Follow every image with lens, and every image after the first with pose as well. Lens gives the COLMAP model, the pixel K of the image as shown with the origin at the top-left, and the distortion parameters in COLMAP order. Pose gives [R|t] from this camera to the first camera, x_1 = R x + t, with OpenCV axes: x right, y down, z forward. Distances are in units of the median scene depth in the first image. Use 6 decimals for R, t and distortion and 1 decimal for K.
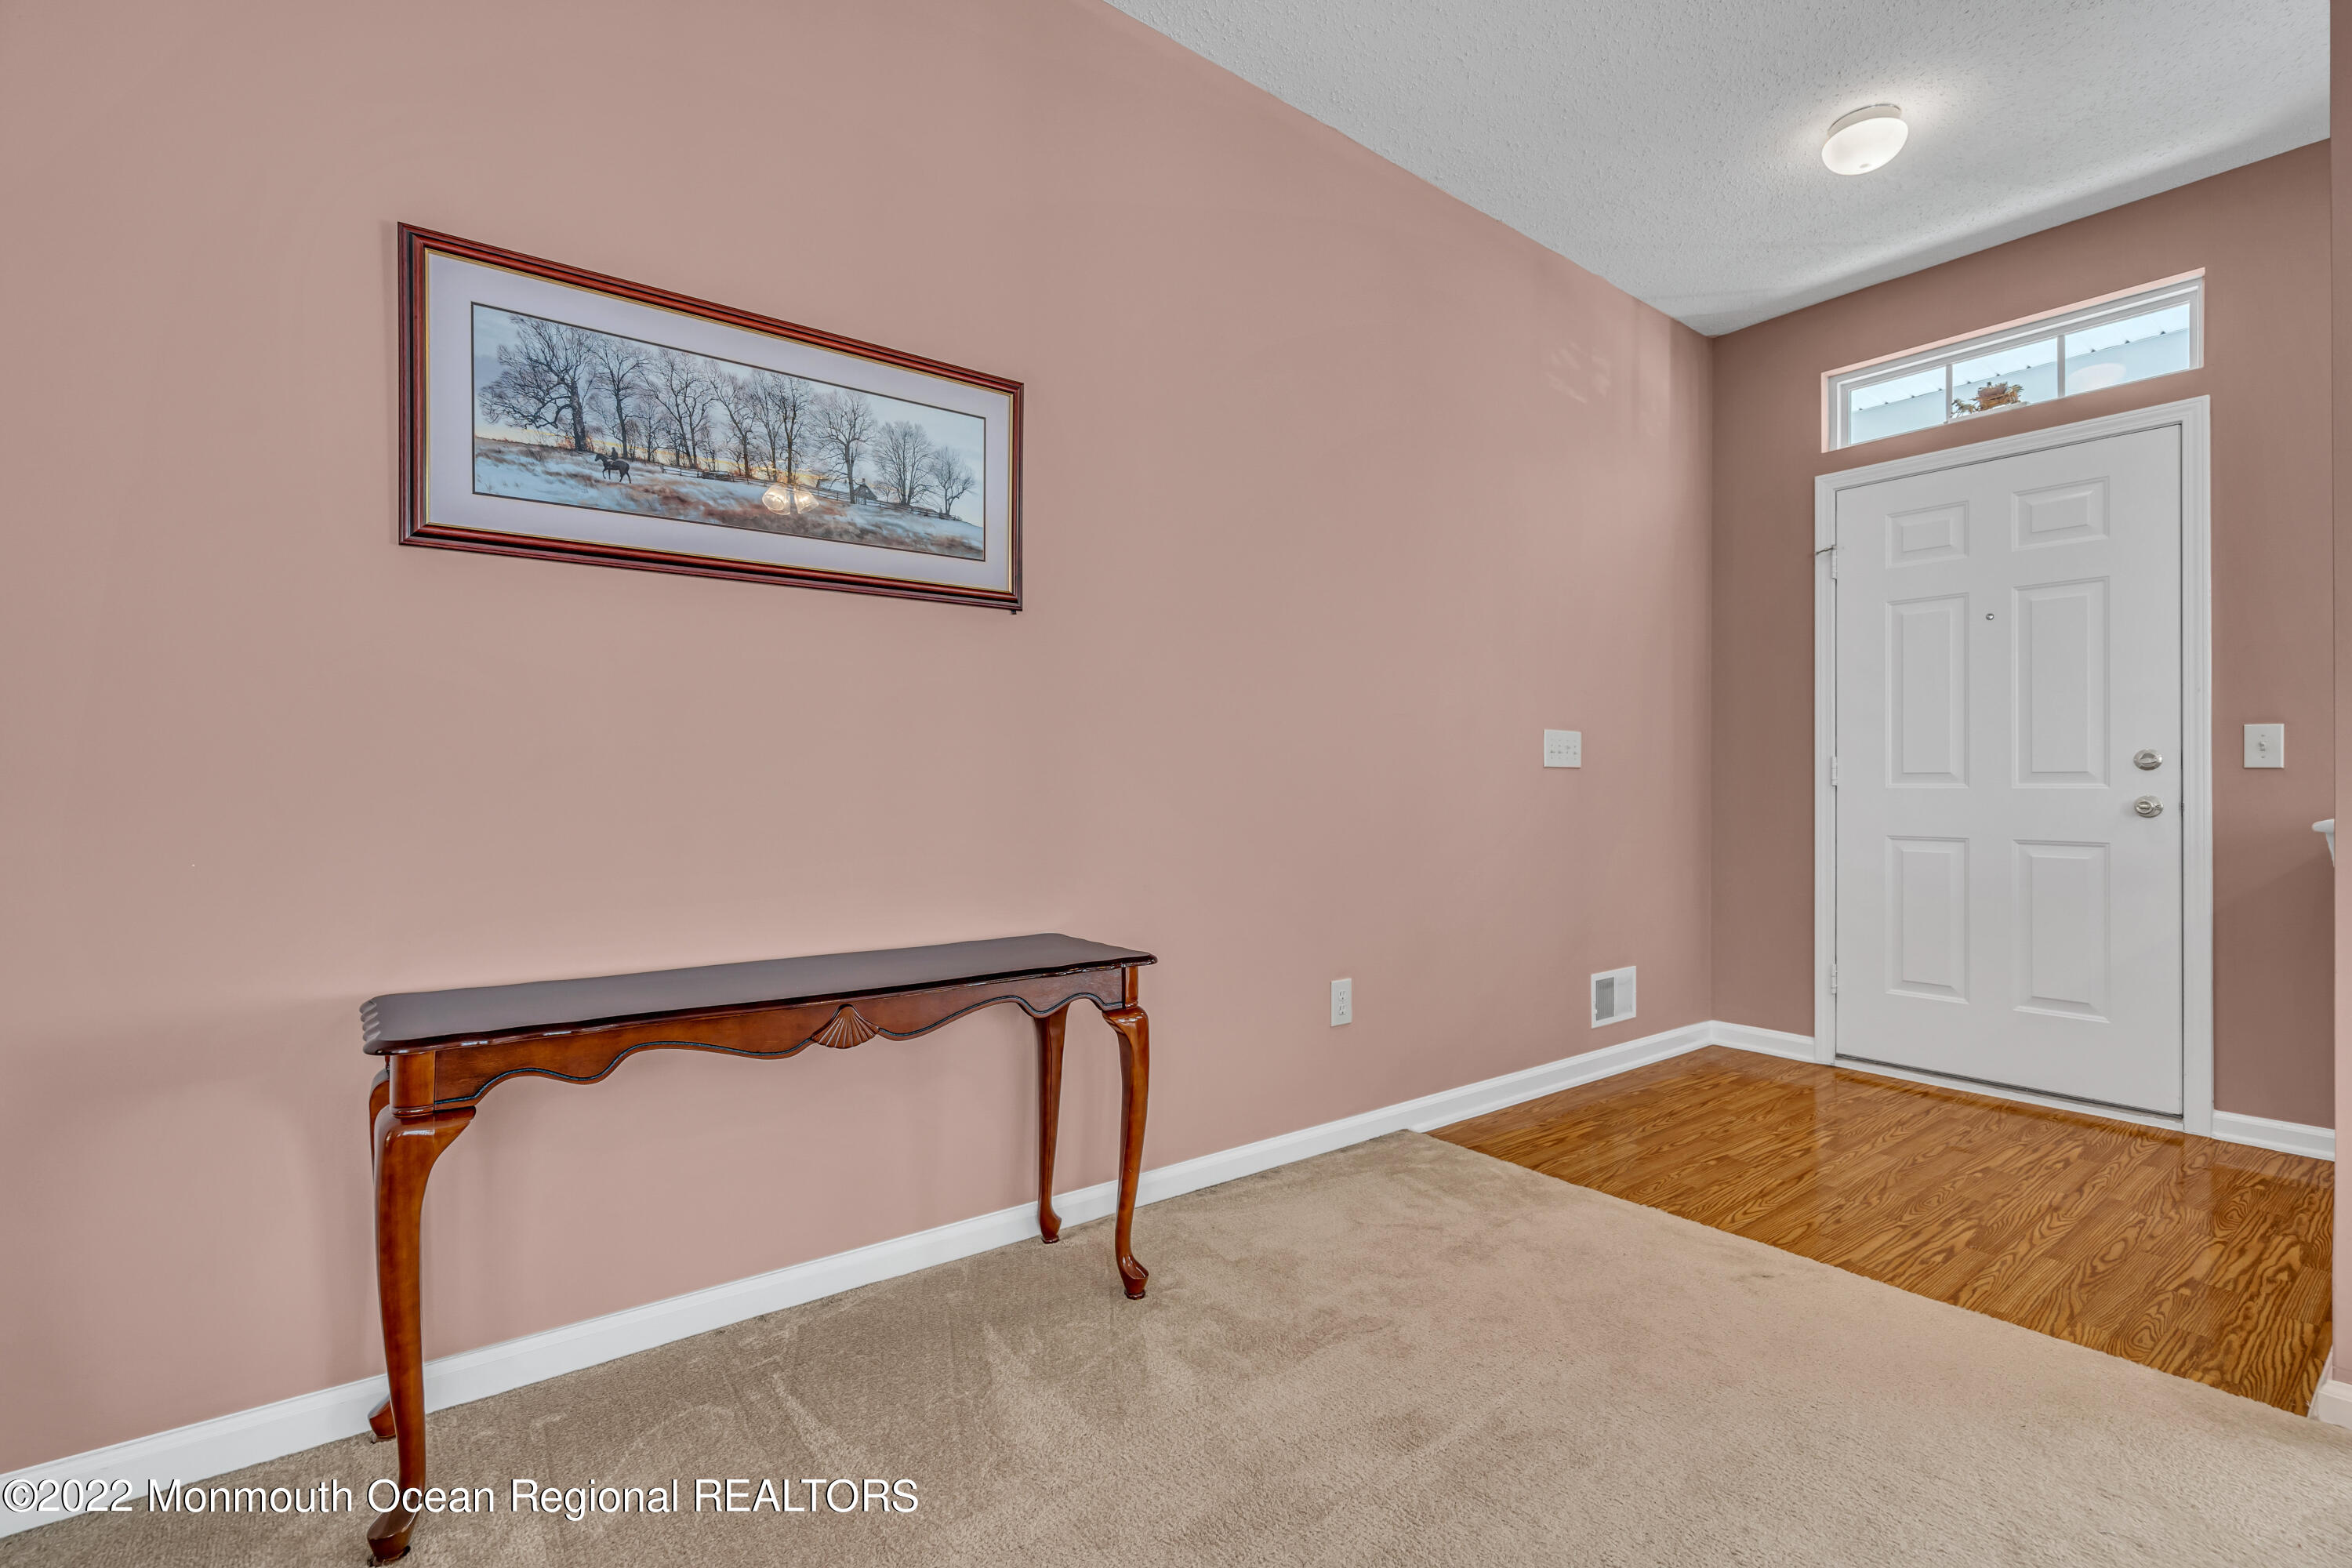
lens RADIAL K [[1101.5, 0, 1153.2], [0, 1101.5, 772.2], [0, 0, 1]] dist [0.001107, 0.000781]
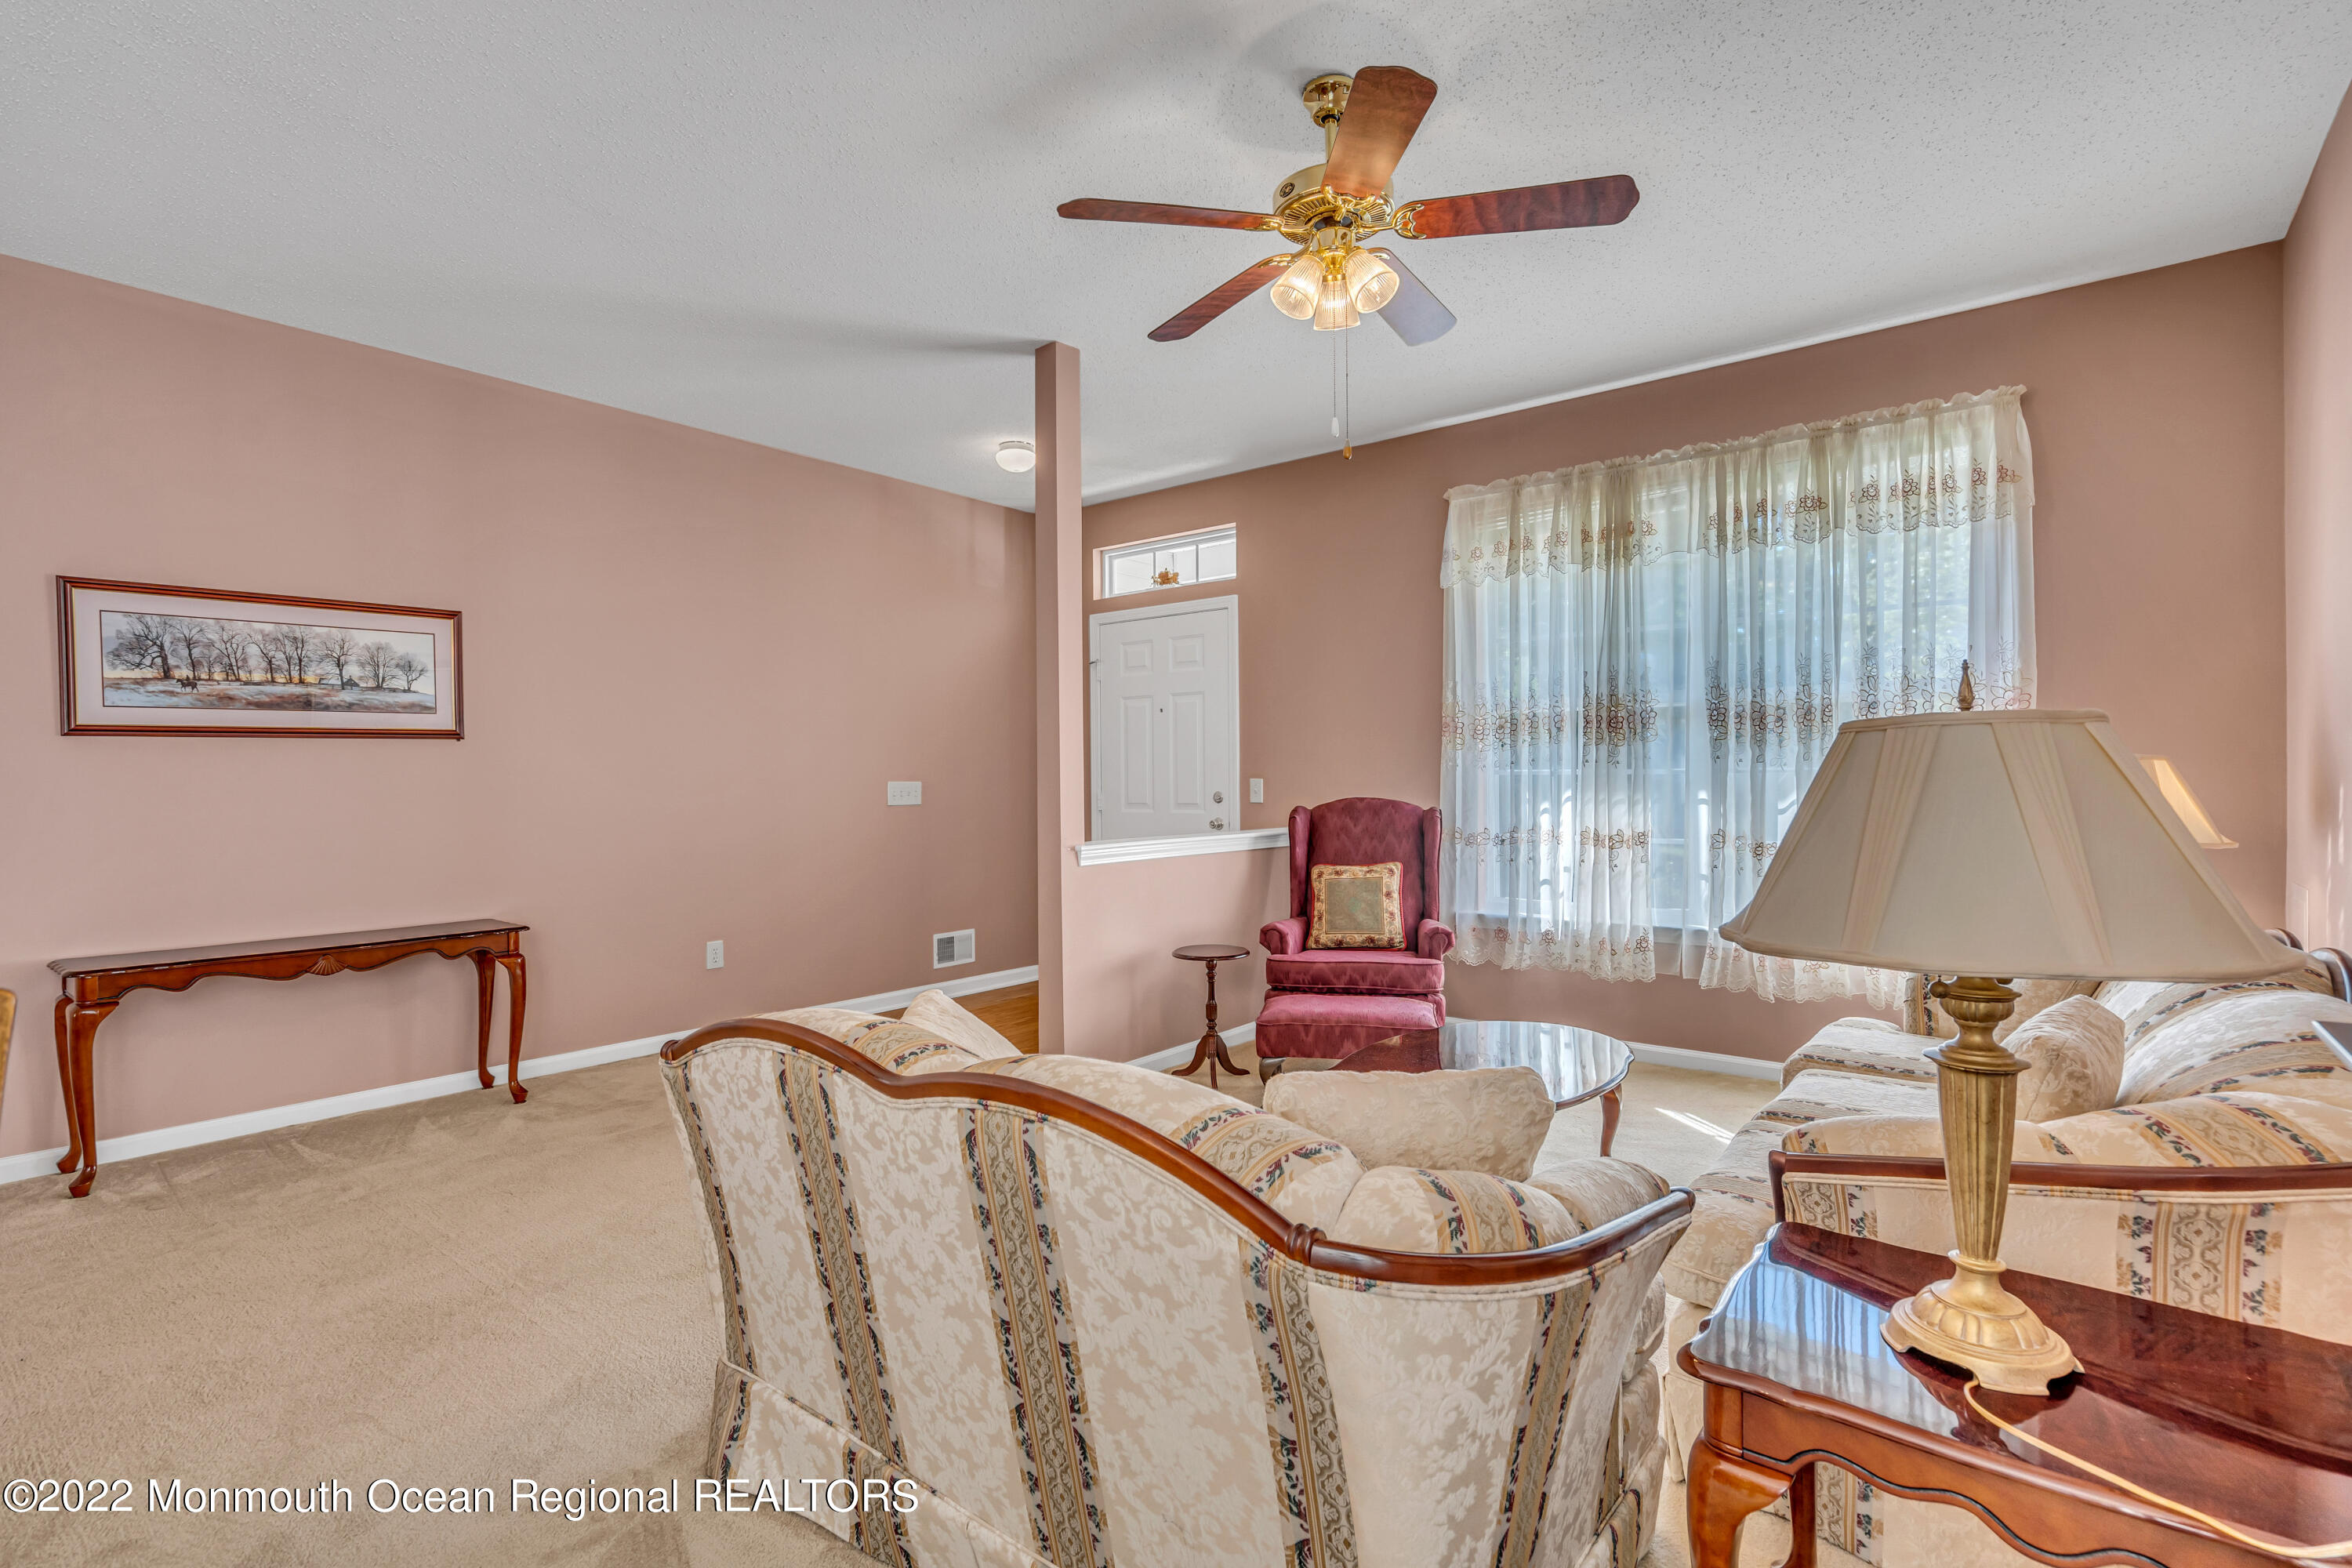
lens RADIAL K [[1141.3, 0, 1176.0], [0, 1141.3, 784.0], [0, 0, 1]] dist [0.001206, 0.001142]
pose [[0.974265, -0.016361, 0.224813, 0.676448], [0.012137, 0.999723, 0.020157, -0.111909], [-0.225080, -0.016909, 0.974194, -1.221007]]
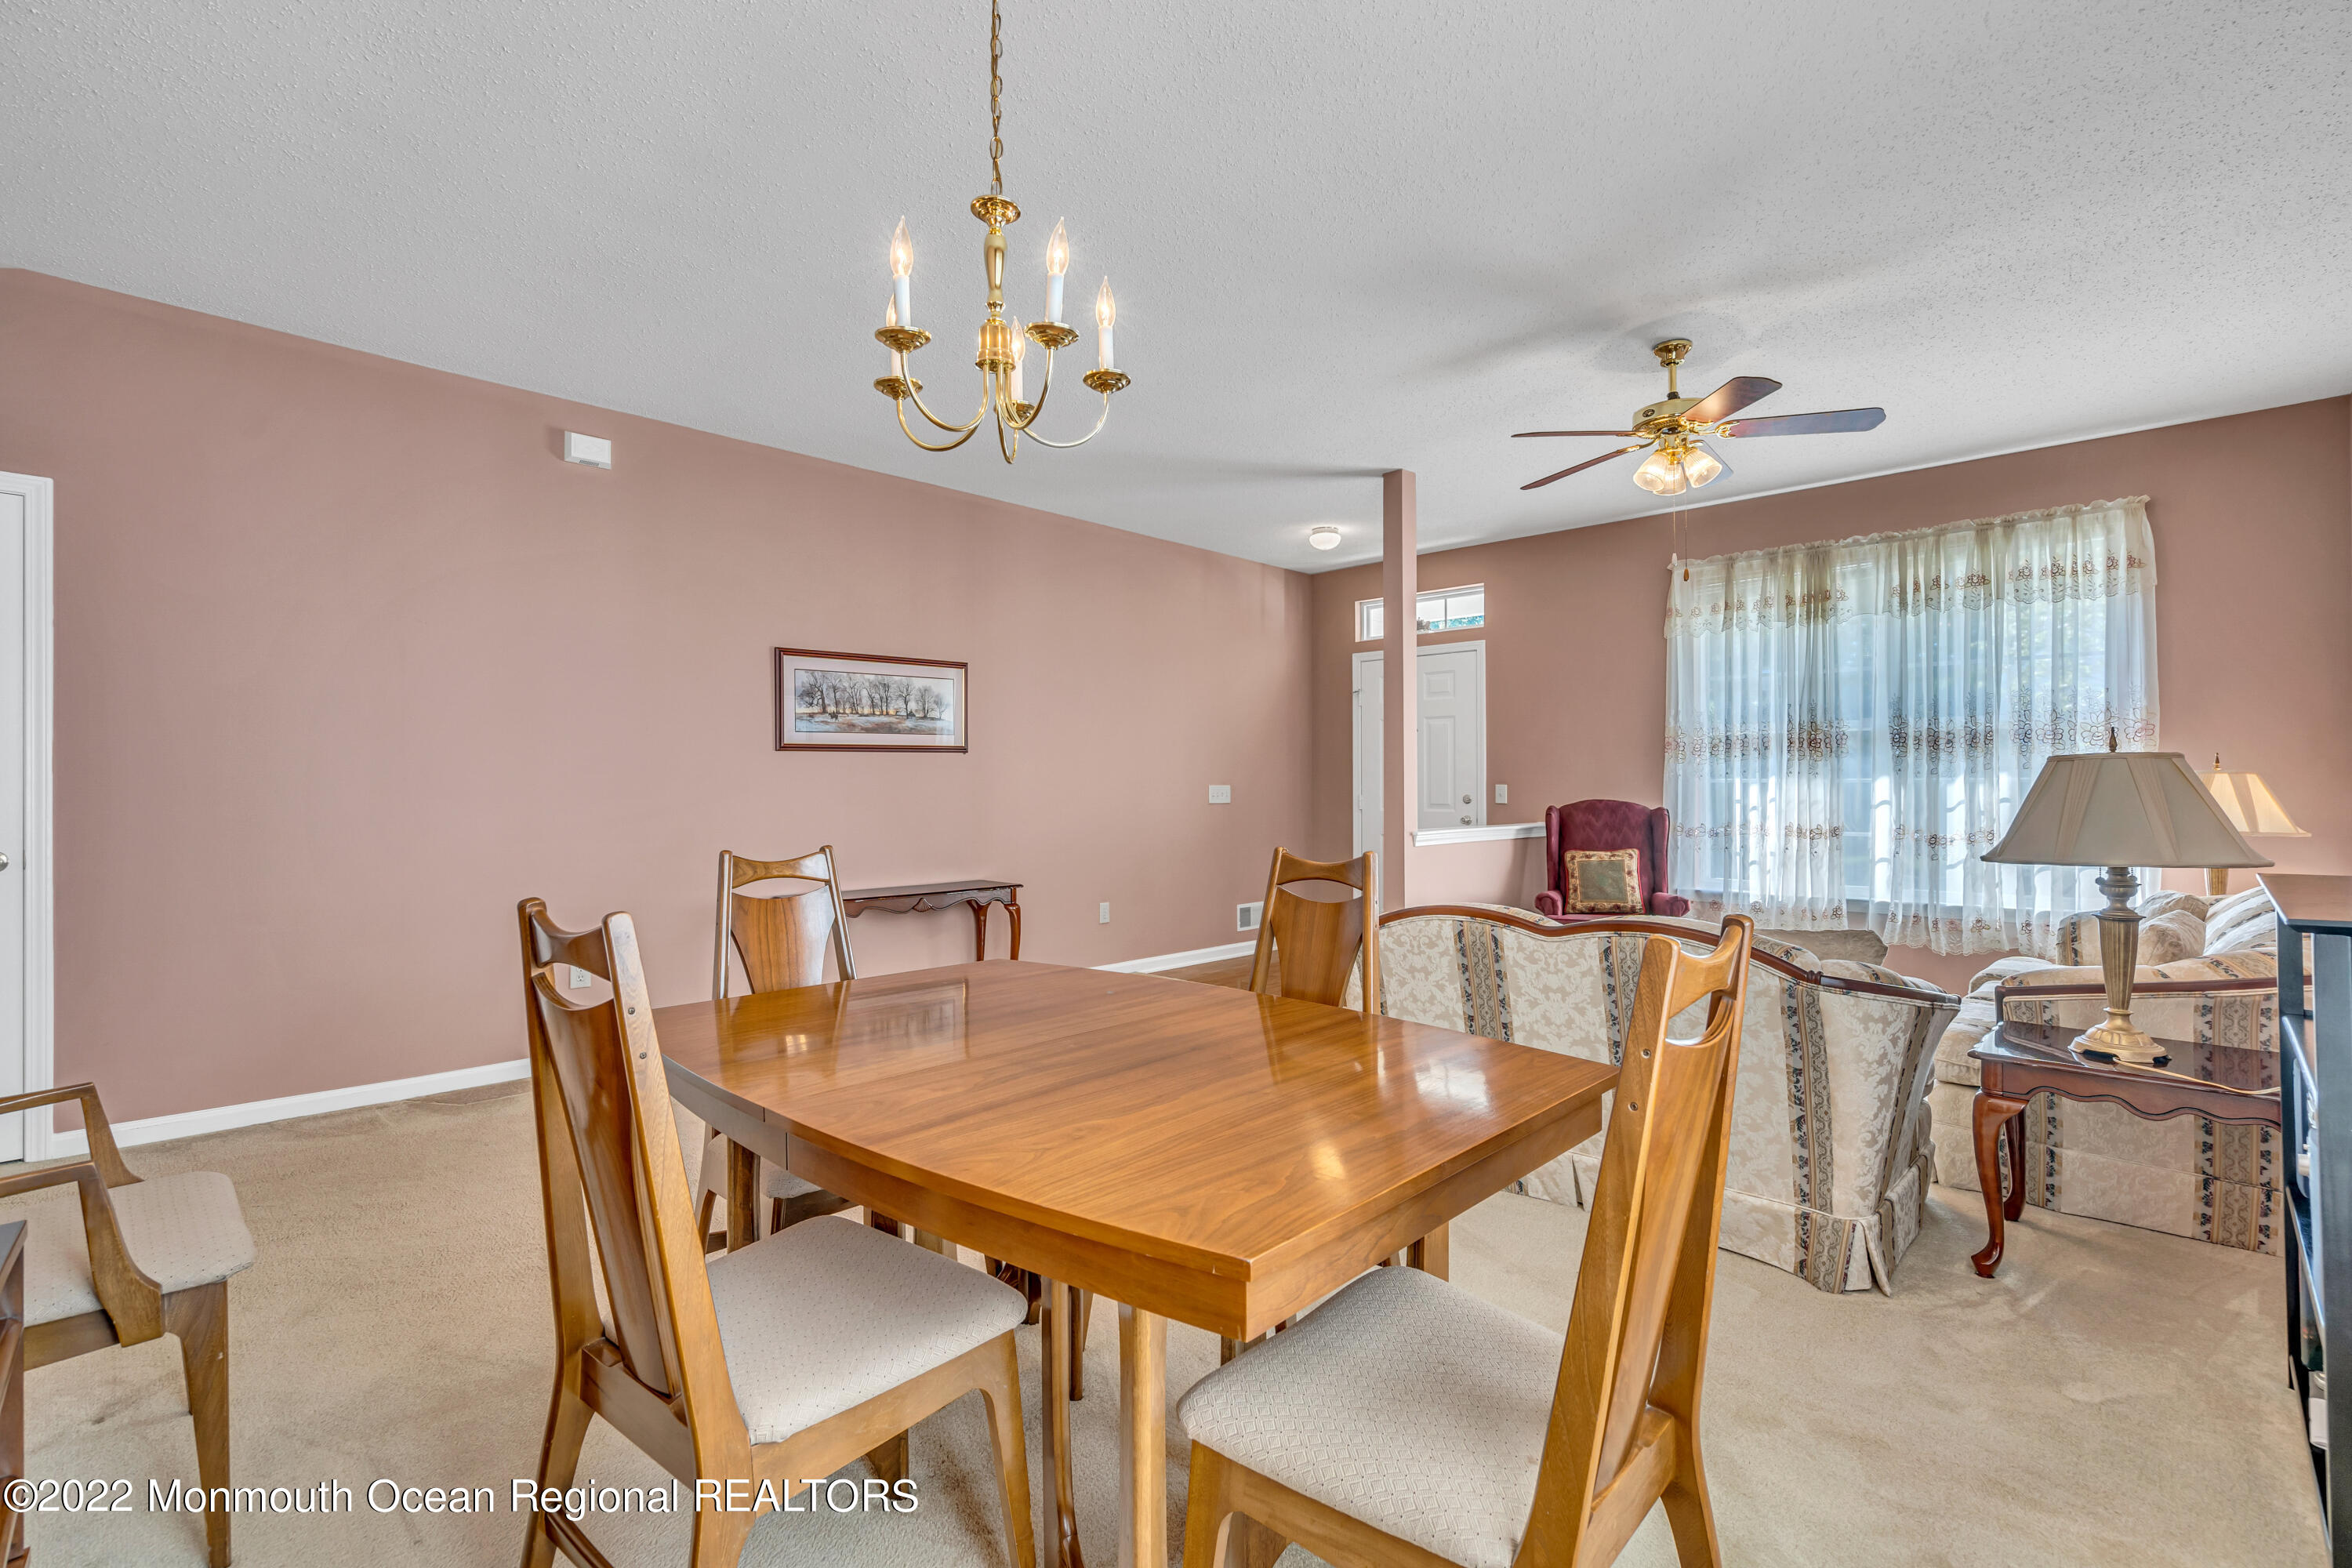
lens RADIAL K [[1113.0, 0, 1161.9], [0, 1113.0, 781.1], [0, 0, 1]] dist [-0.000287, 0.000778]
pose [[0.990636, -0.008395, 0.136272, -0.031299], [0.006994, 0.999918, 0.010762, -0.121503], [-0.136351, -0.009708, 0.990613, -1.838680]]
